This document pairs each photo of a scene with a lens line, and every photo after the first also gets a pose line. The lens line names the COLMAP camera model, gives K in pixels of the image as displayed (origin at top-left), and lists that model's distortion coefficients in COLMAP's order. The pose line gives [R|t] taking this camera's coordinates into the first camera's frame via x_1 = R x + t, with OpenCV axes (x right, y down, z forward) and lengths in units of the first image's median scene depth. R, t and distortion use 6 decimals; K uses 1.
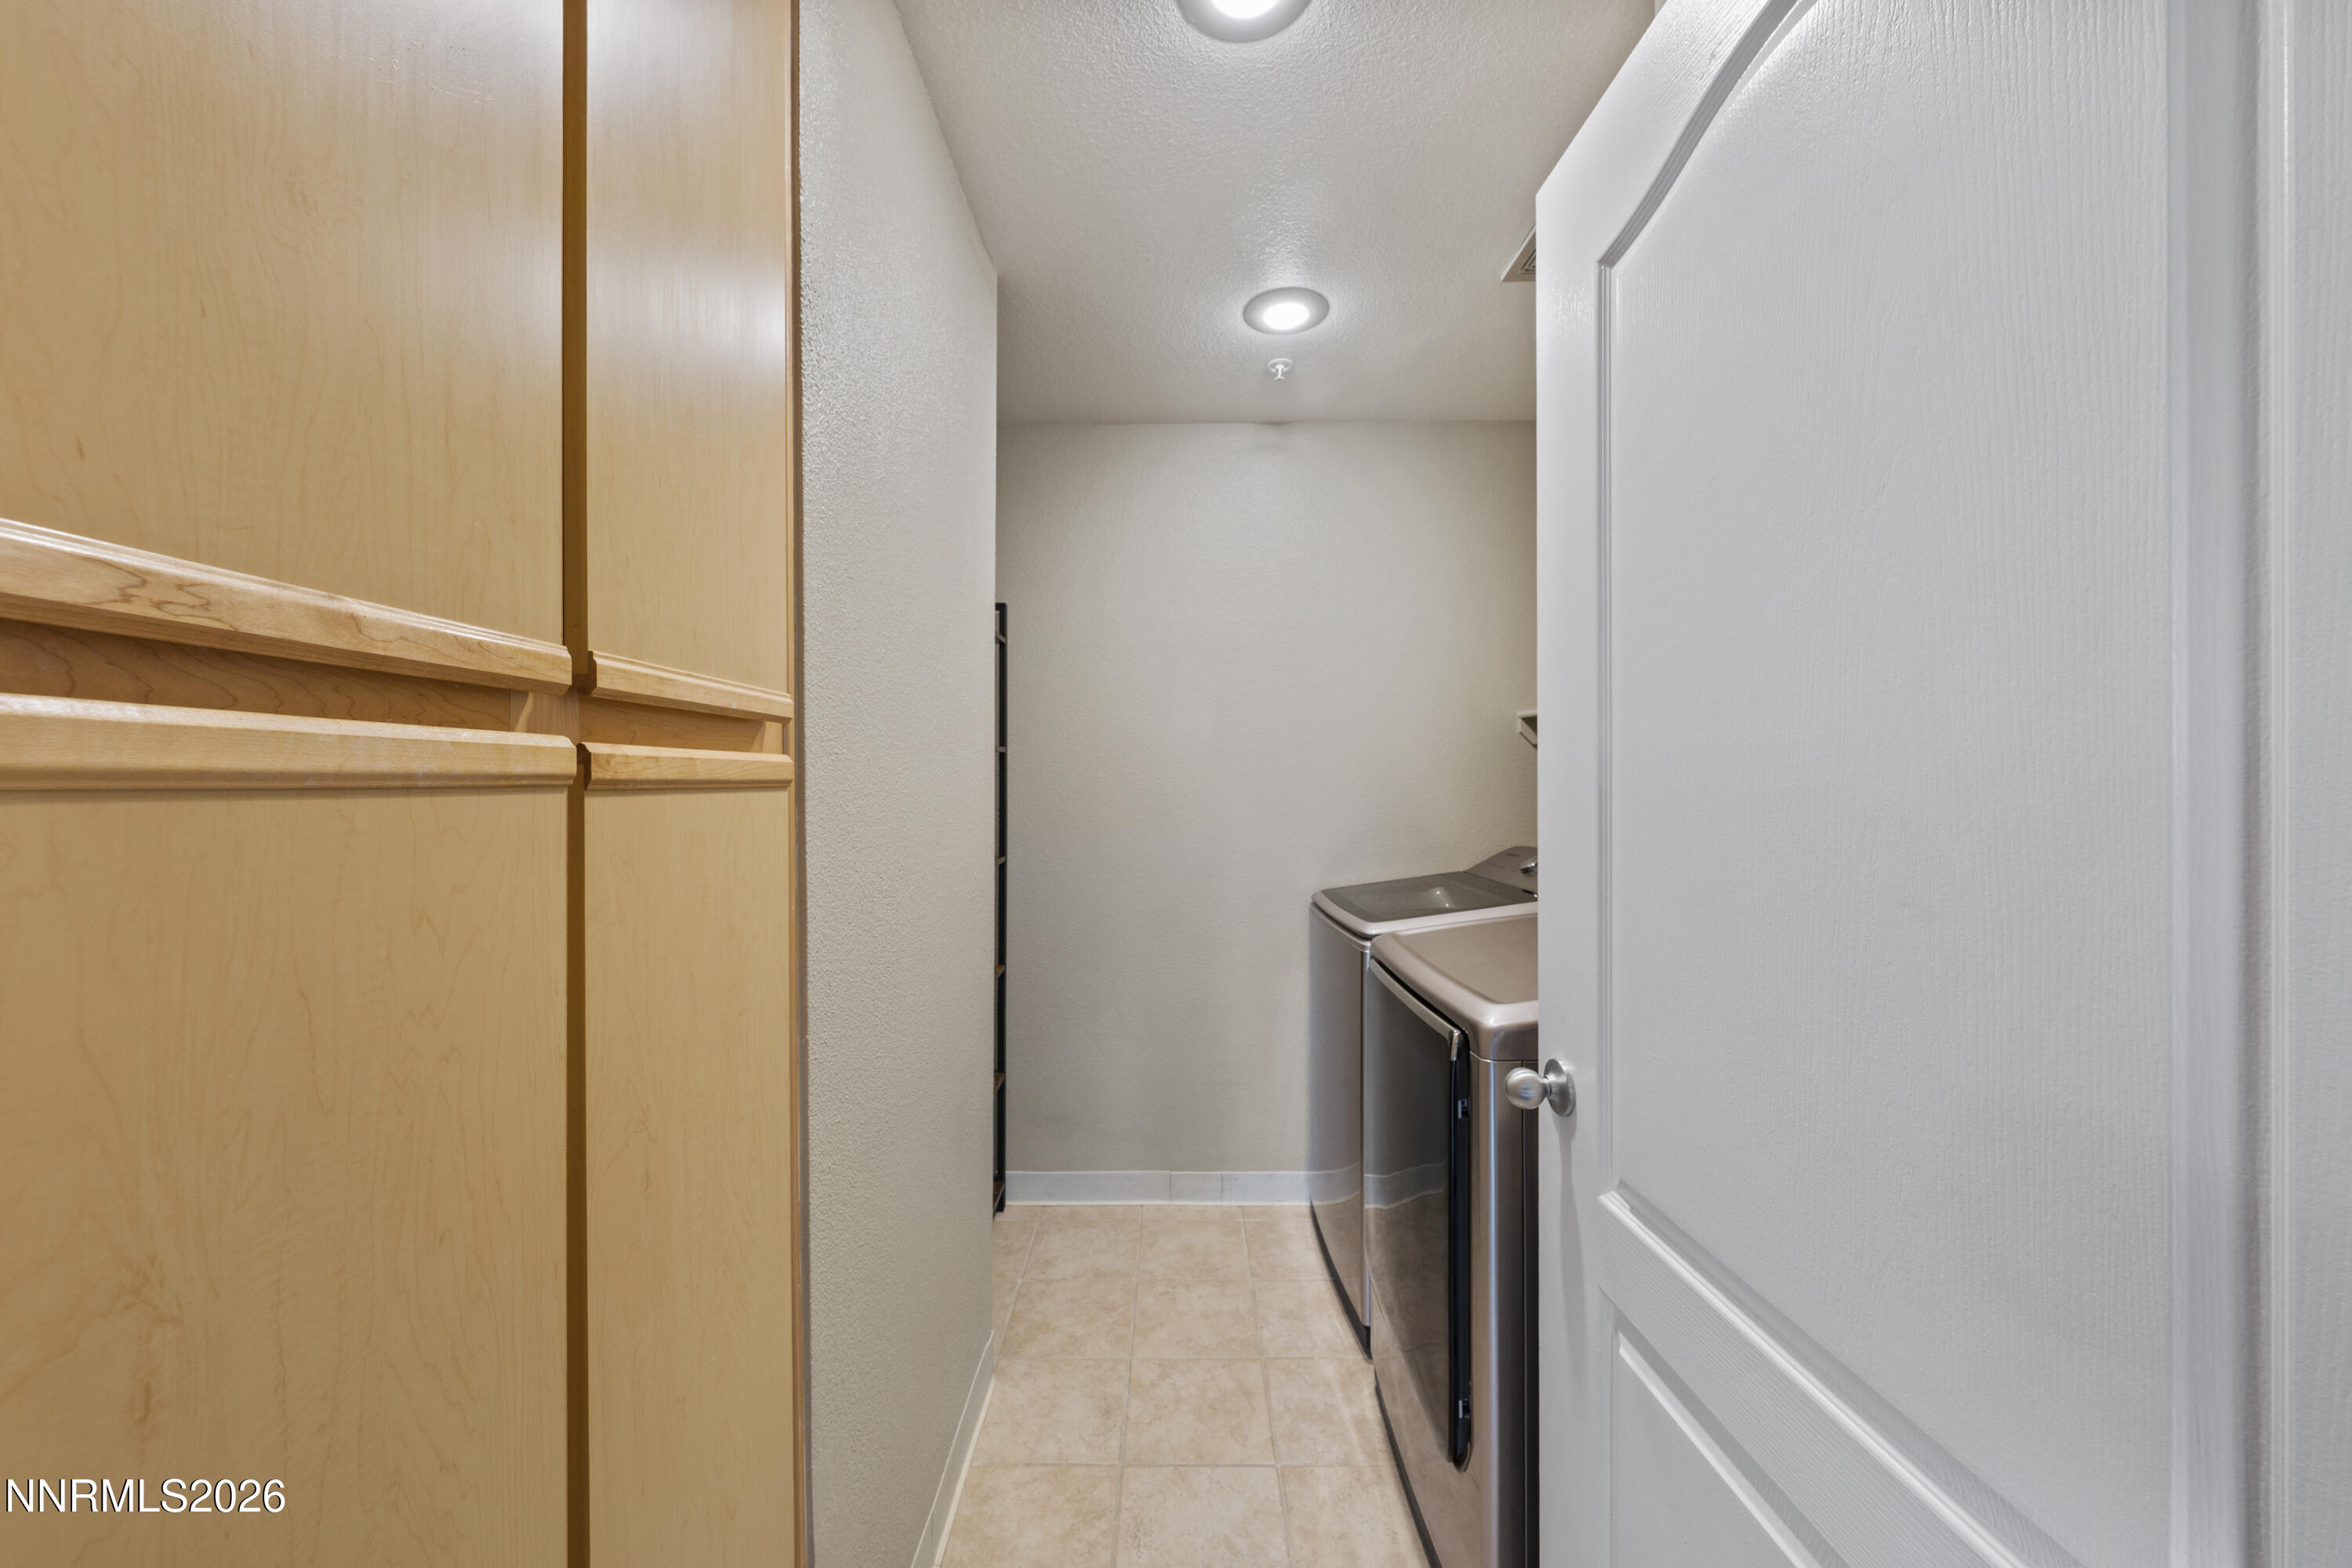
lens RADIAL K [[854.4, 0, 1183.1], [0, 854.4, 778.3], [0, 0, 1]] dist [0.002552, -0.000100]
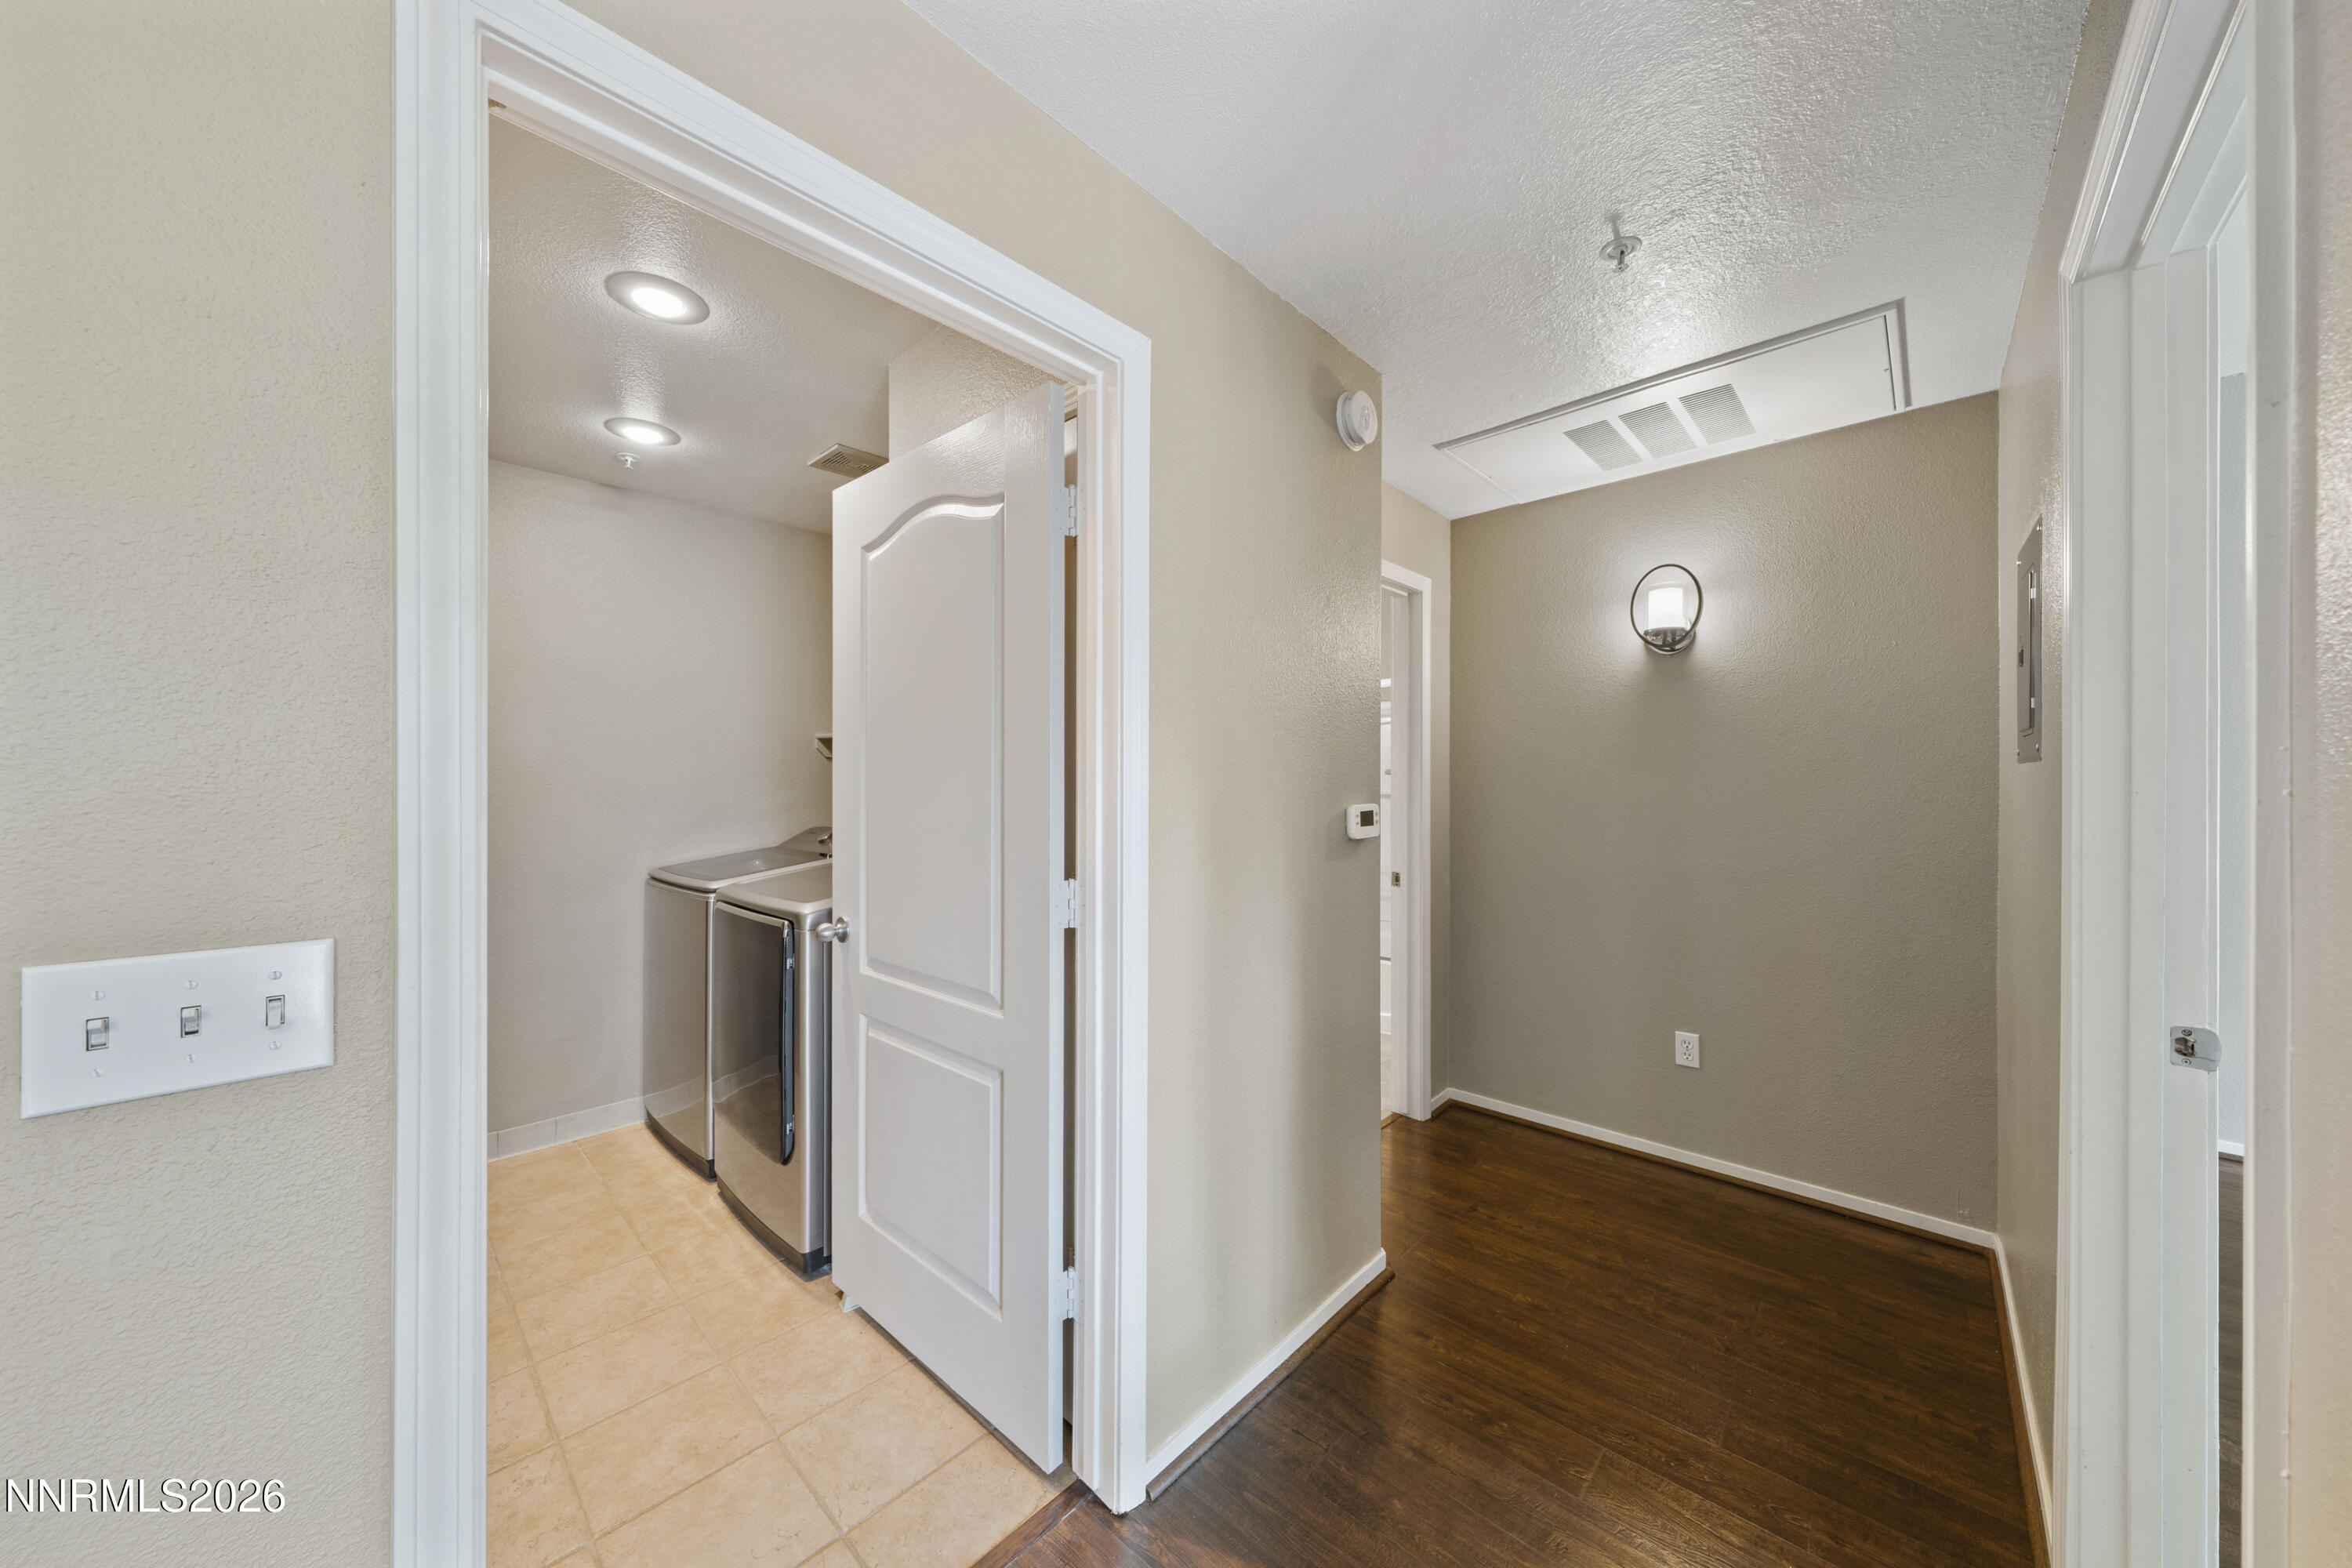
lens RADIAL K [[796.9, 0, 1188.7], [0, 796.9, 774.9], [0, 0, 1]] dist [-0.001746, -0.000278]
pose [[0.682866, 0.004097, 0.730532, -0.178508], [-0.002629, 0.999992, -0.003152, -0.005767], [-0.730539, 0.000232, 0.682871, -0.415103]]
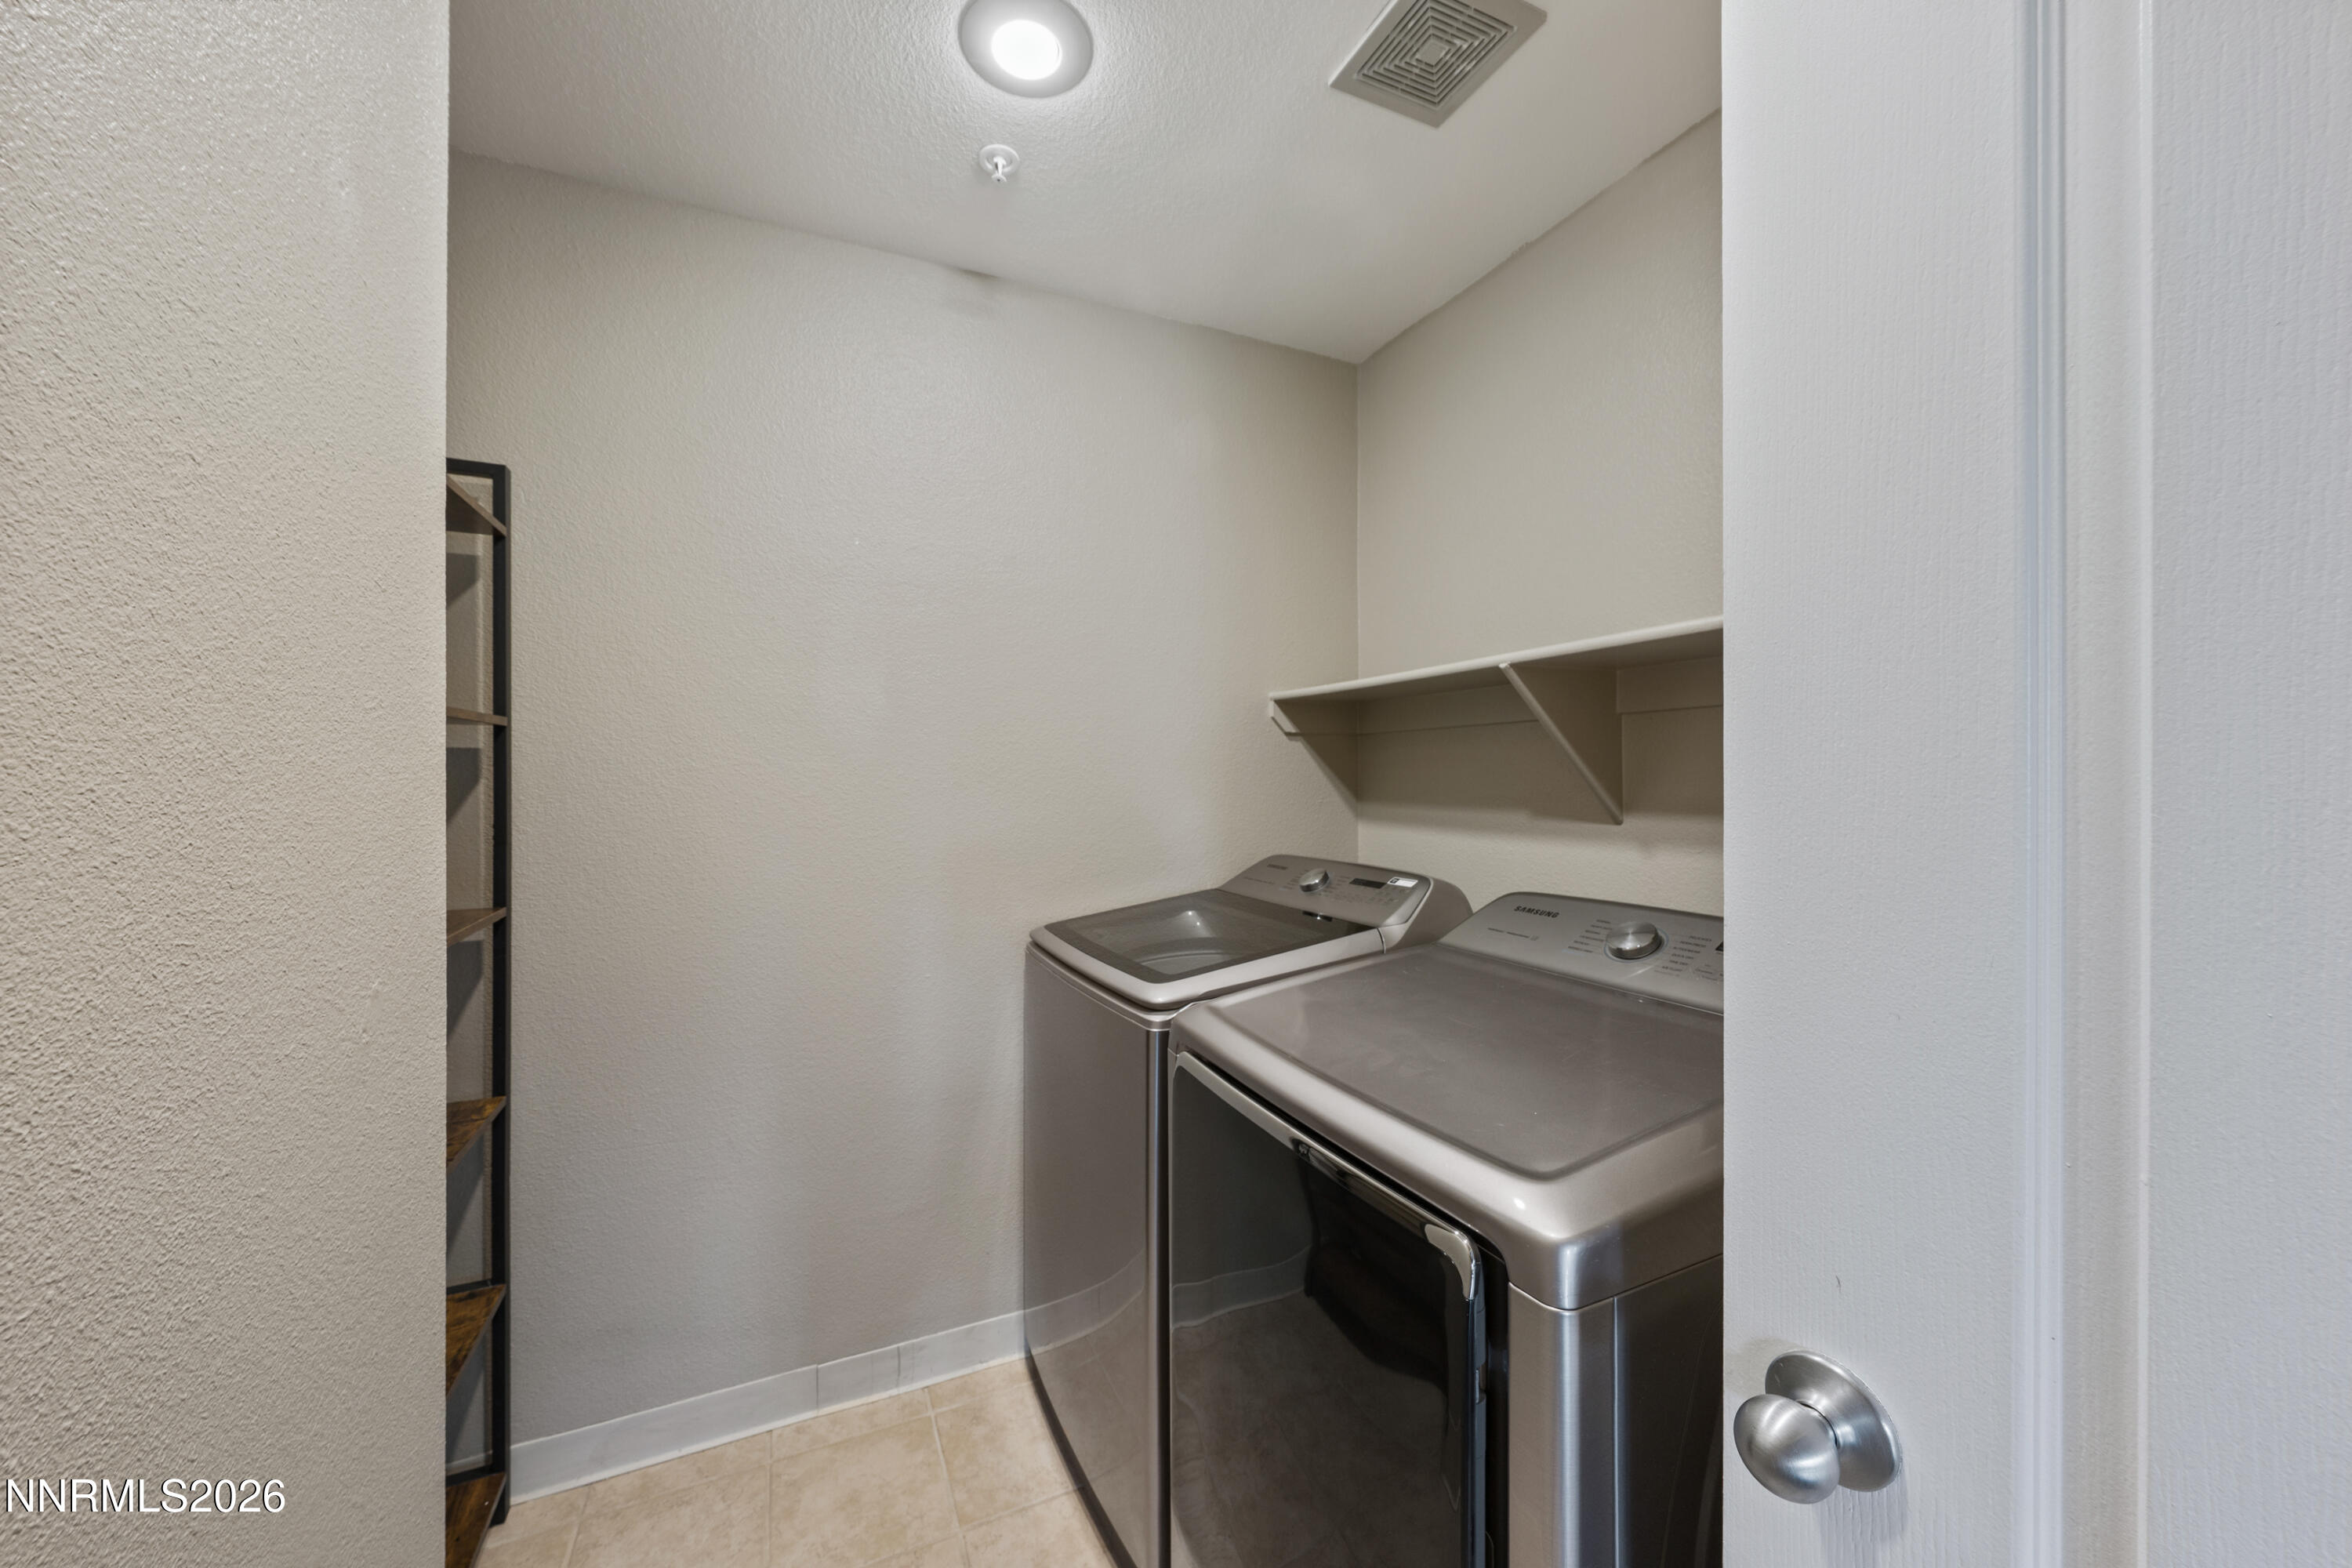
lens RADIAL K [[854.4, 0, 1177.4], [0, 854.4, 777.5], [0, 0, 1]] dist [0.002552, -0.000100]
pose [[0.912743, -0.001160, 0.408533, -0.034661], [-0.000260, 0.999994, 0.003421, 0.003026], [-0.408534, -0.003229, 0.912737, 0.315301]]
